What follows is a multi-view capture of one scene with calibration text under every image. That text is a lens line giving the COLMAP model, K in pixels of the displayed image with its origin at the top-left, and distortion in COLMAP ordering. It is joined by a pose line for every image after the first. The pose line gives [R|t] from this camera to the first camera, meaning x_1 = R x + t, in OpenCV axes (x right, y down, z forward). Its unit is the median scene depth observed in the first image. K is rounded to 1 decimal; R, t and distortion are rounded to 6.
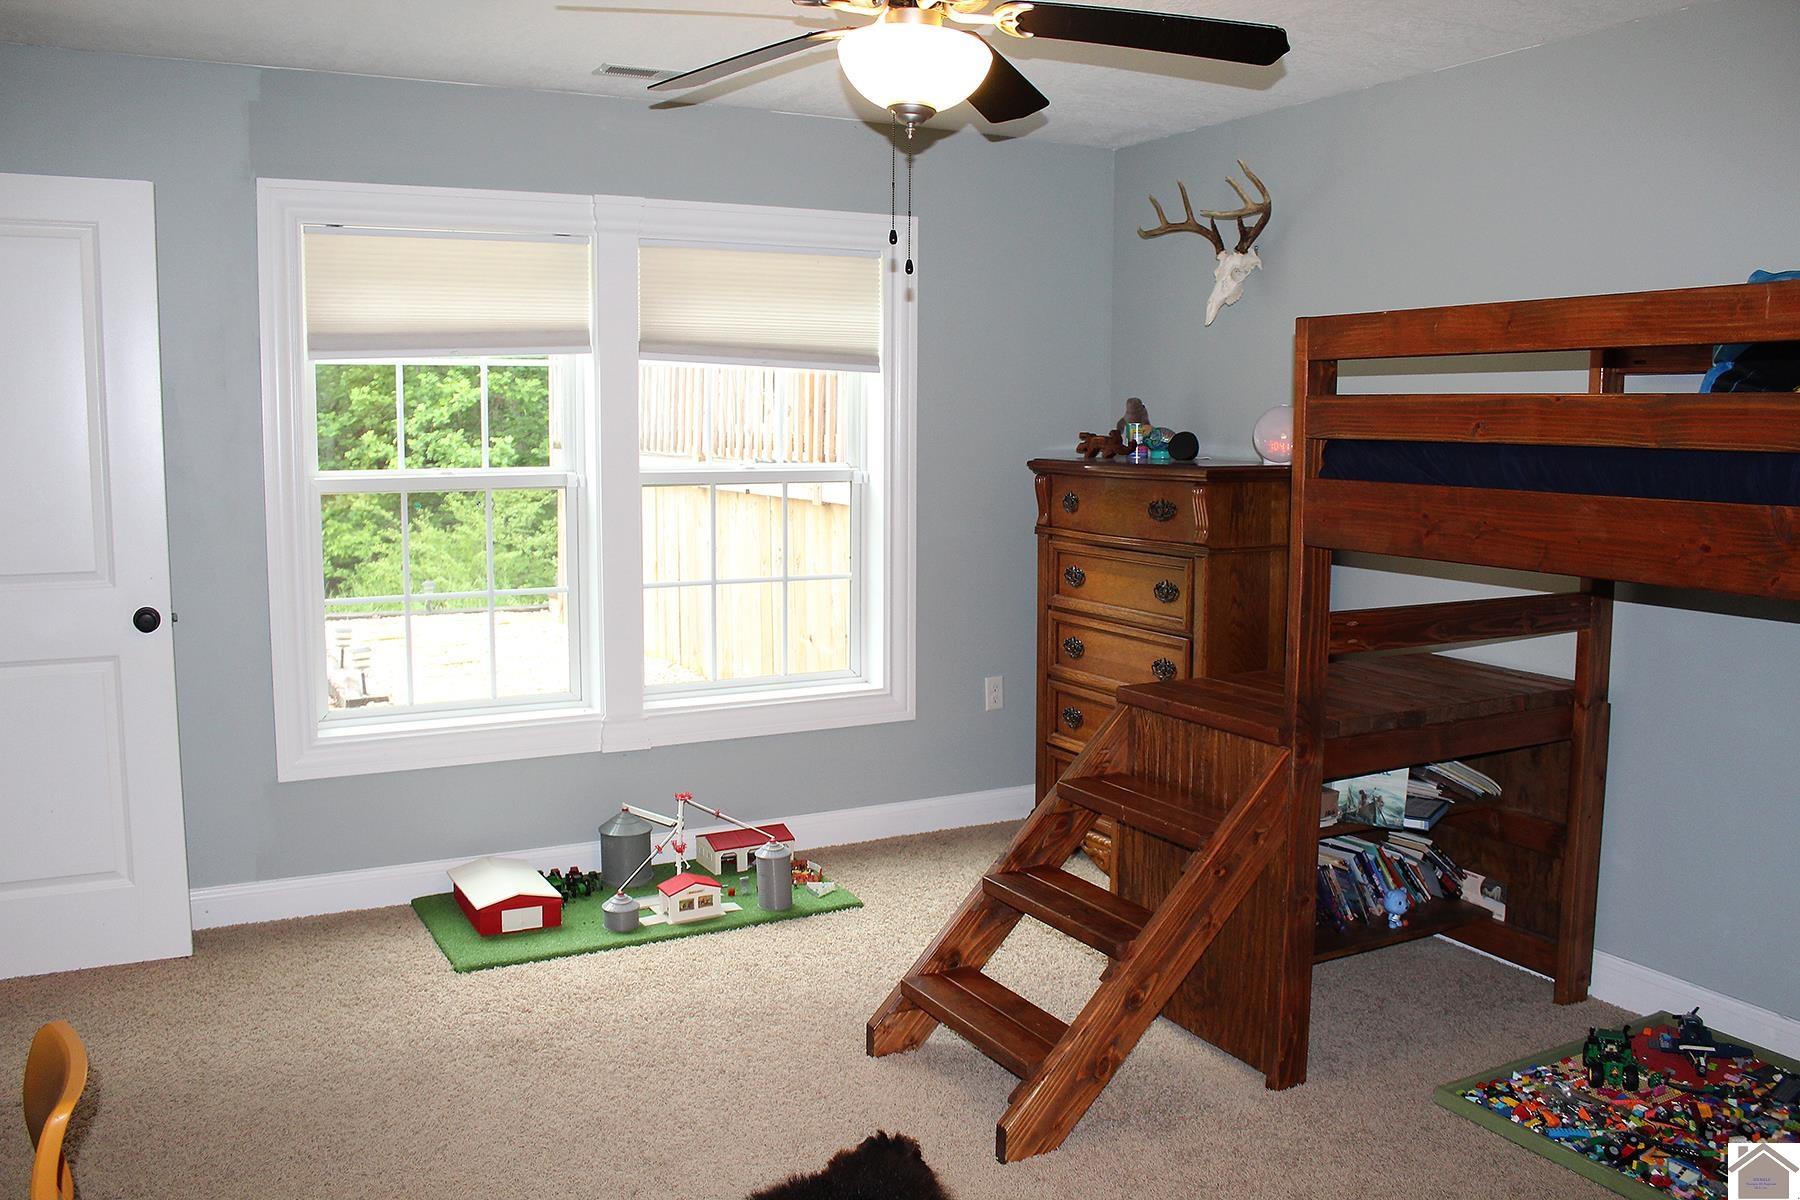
lens RADIAL K [[1496.8, 0, 900.0], [0, 1496.8, 600.0], [0, 0, 1]] dist [-0.162228, 0.167293]
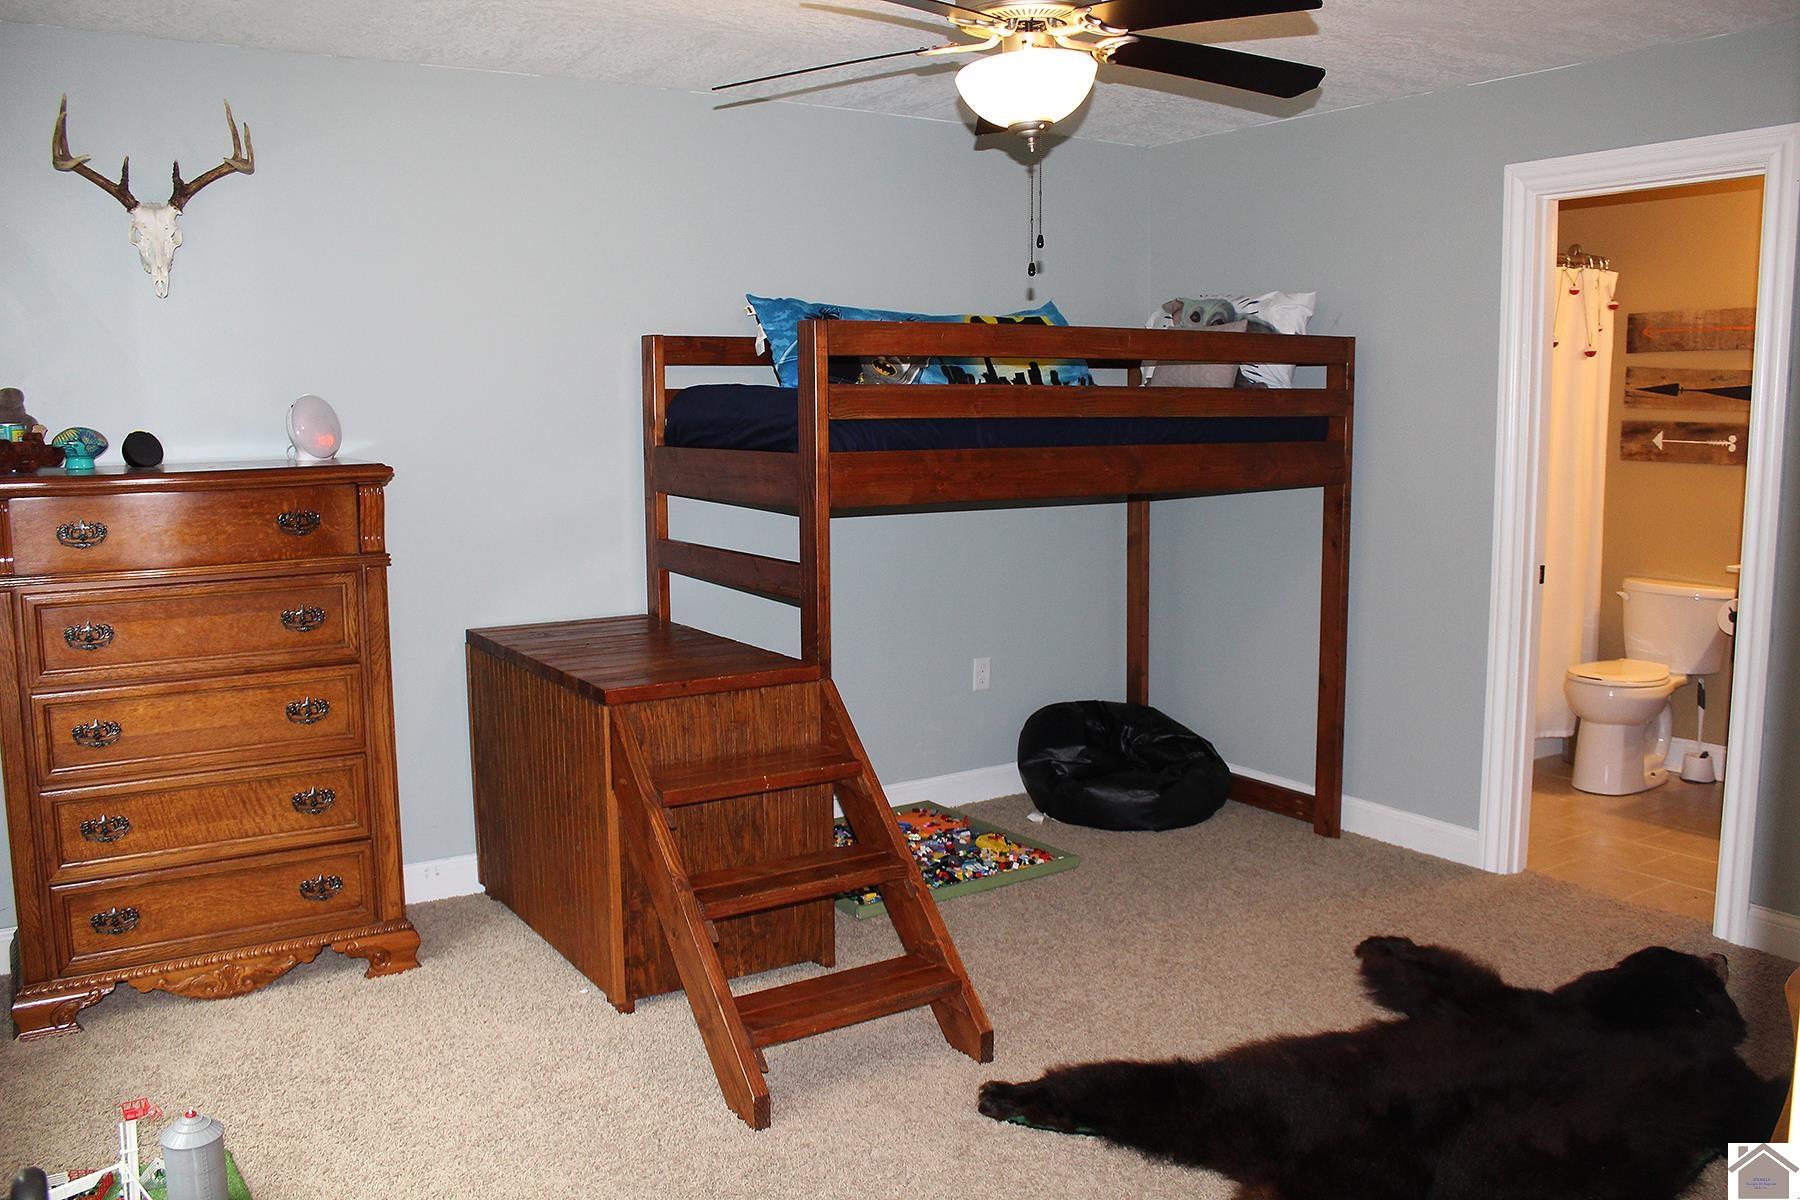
lens RADIAL K [[1496.8, 0, 900.0], [0, 1496.8, 600.0], [0, 0, 1]] dist [-0.162228, 0.167293]
pose [[-0.089007, -0.133815, 0.987001, -1.004694], [0.125147, 0.981579, 0.144365, -0.140114], [-0.988138, 0.136369, -0.070621, 1.097221]]
